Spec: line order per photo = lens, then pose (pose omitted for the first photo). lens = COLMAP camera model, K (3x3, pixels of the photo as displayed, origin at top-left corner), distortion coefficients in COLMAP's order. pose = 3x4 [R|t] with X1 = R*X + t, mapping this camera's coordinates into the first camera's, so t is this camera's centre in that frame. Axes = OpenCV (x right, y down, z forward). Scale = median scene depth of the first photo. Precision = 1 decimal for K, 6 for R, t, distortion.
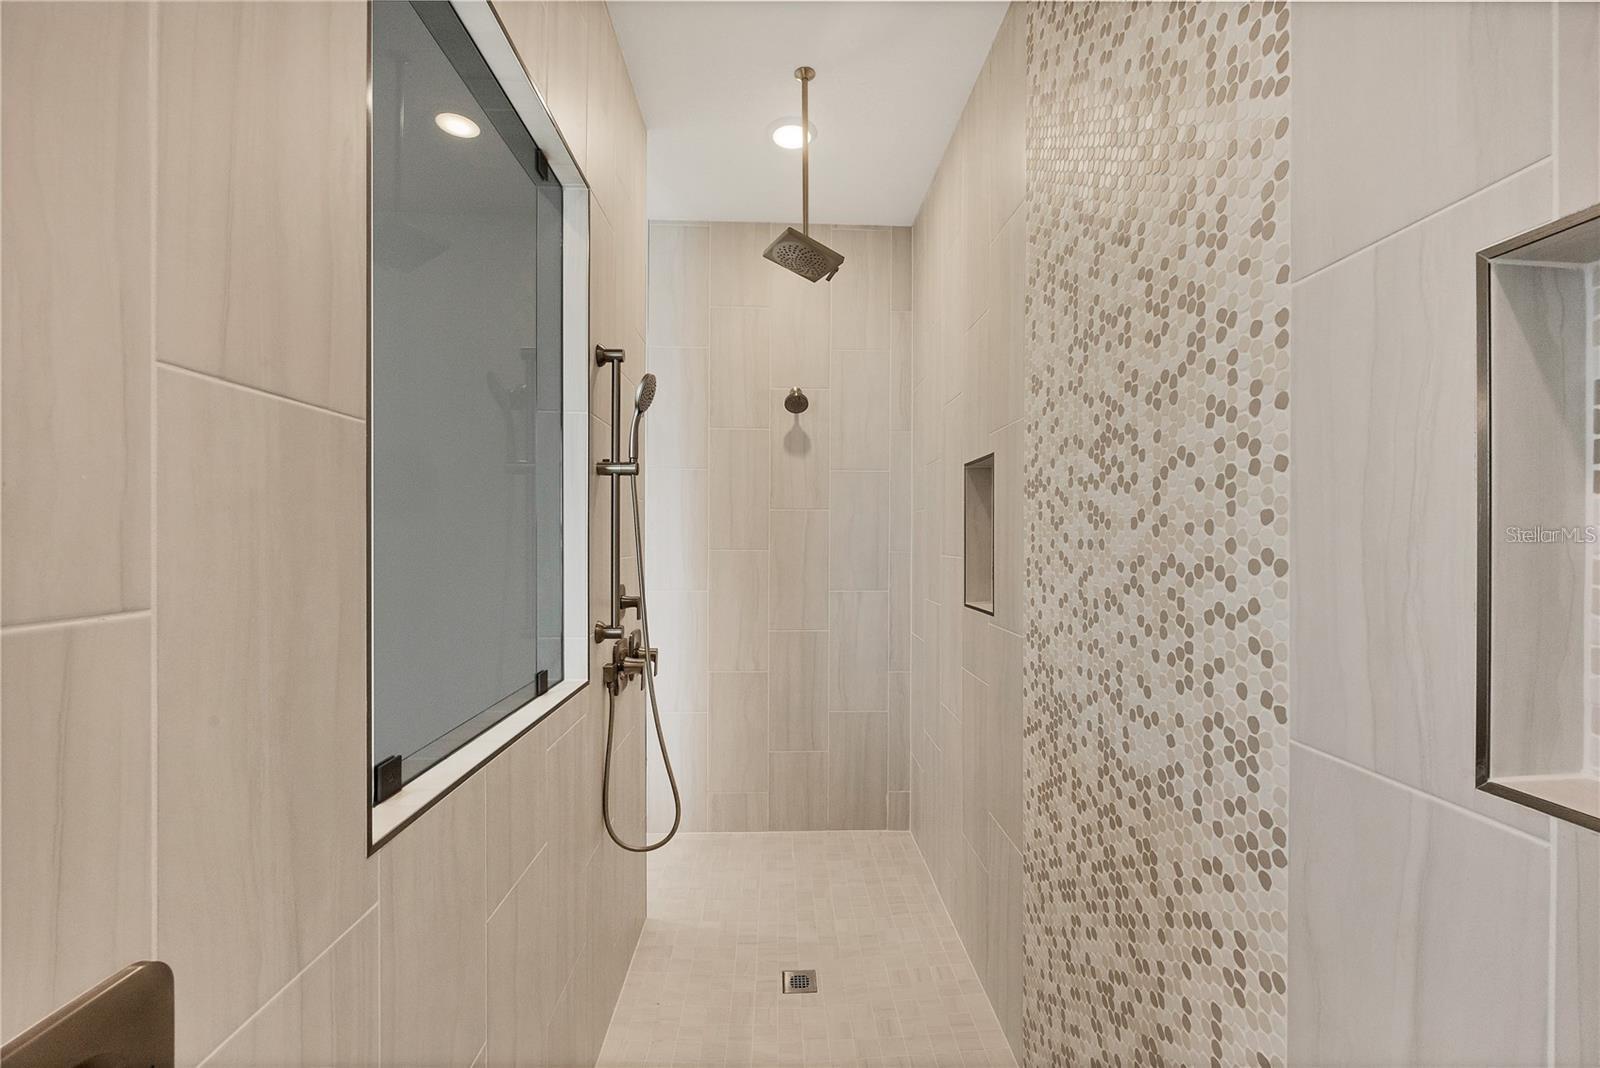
lens RADIAL K [[674.8, 0, 836.1], [0, 674.8, 533.4], [0, 0, 1]] dist [-0.000710, 0.000151]
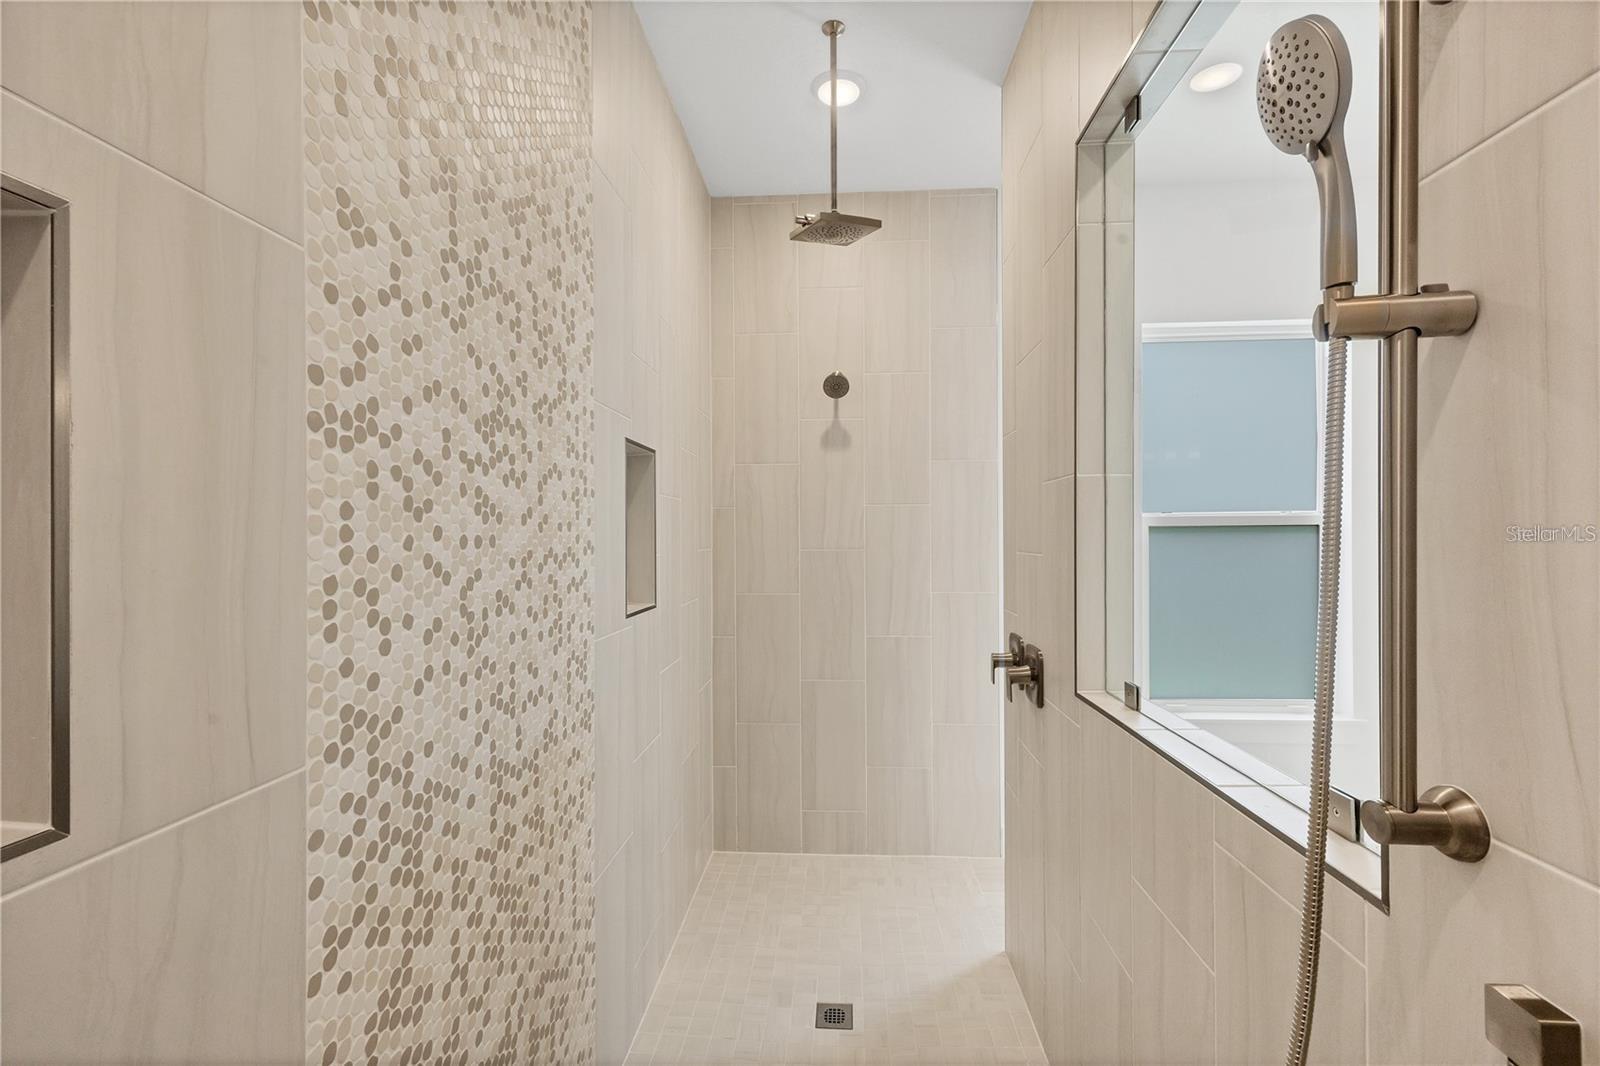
lens RADIAL K [[674.8, 0, 838.9], [0, 674.8, 532.7], [0, 0, 1]] dist [-0.000710, 0.000151]
pose [[-0.994861, 0.002111, 0.101225, -0.157163], [0.001231, 0.999961, -0.008755, 0.016533], [-0.101239, -0.008585, -0.994825, 2.208630]]
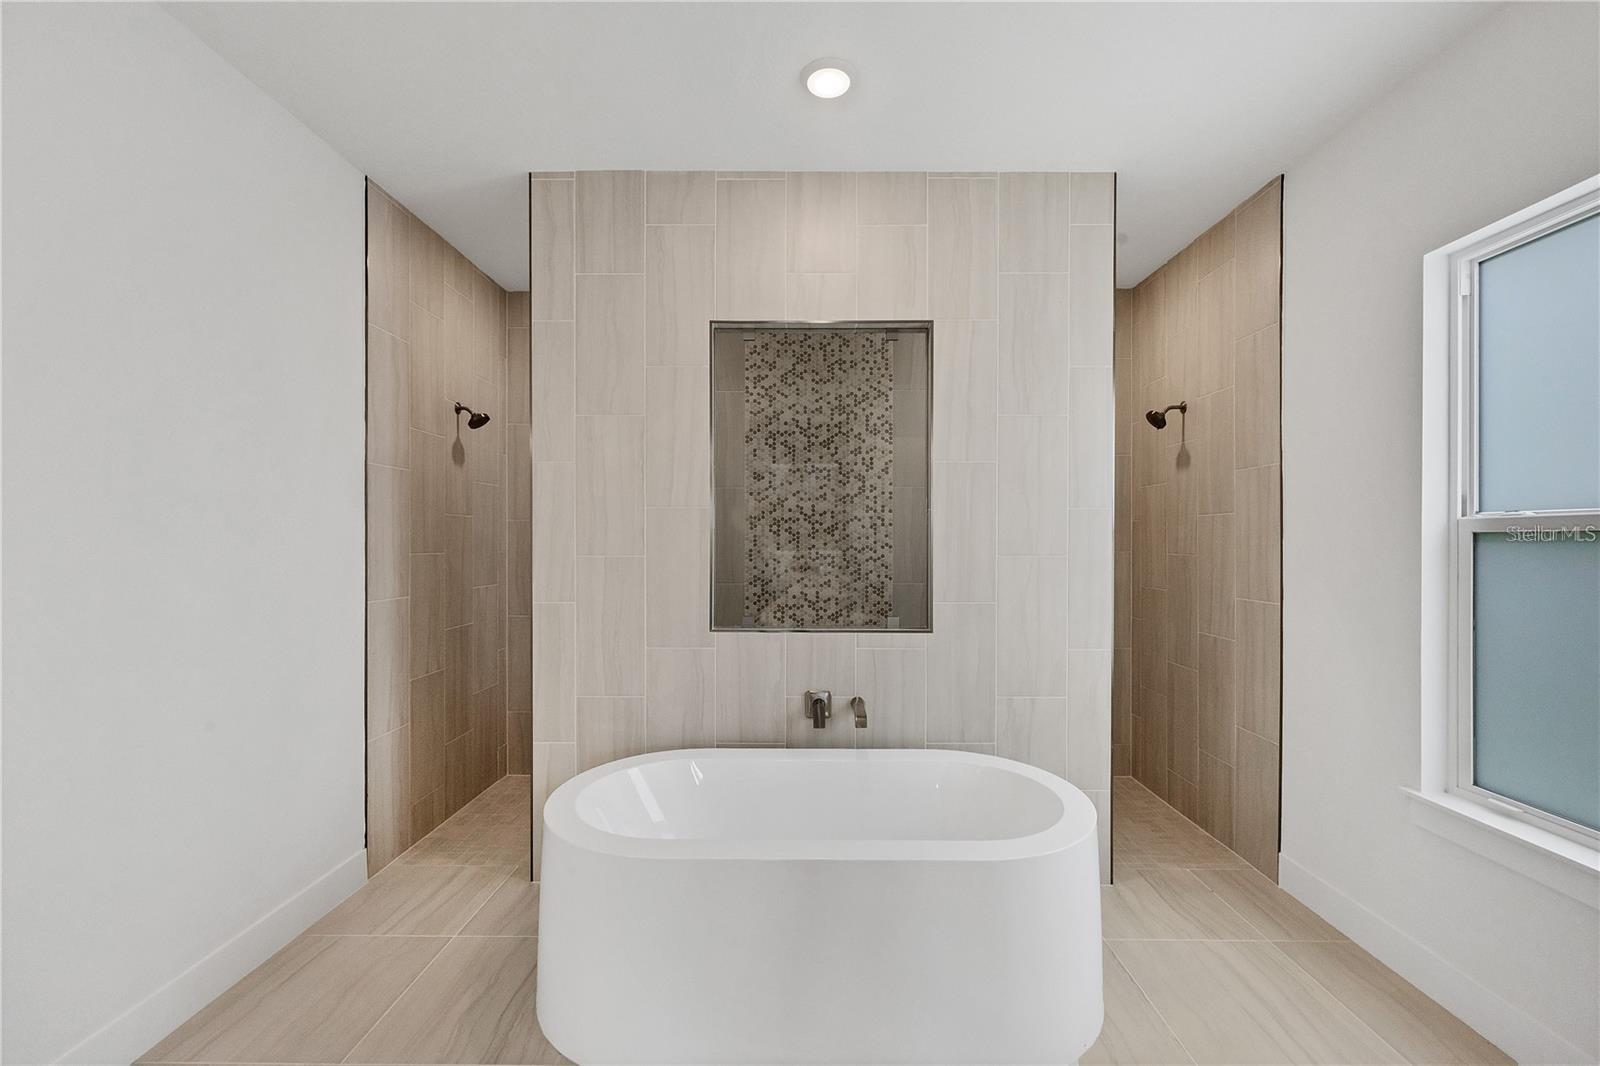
lens RADIAL K [[674.8, 0, 834.3], [0, 674.8, 541.9], [0, 0, 1]] dist [-0.000710, 0.000151]
pose [[0.011575, -0.004743, 0.999922, -3.189895], [-0.006773, 0.999965, 0.004822, -0.003132], [-0.999910, -0.006828, 0.011542, 1.065249]]
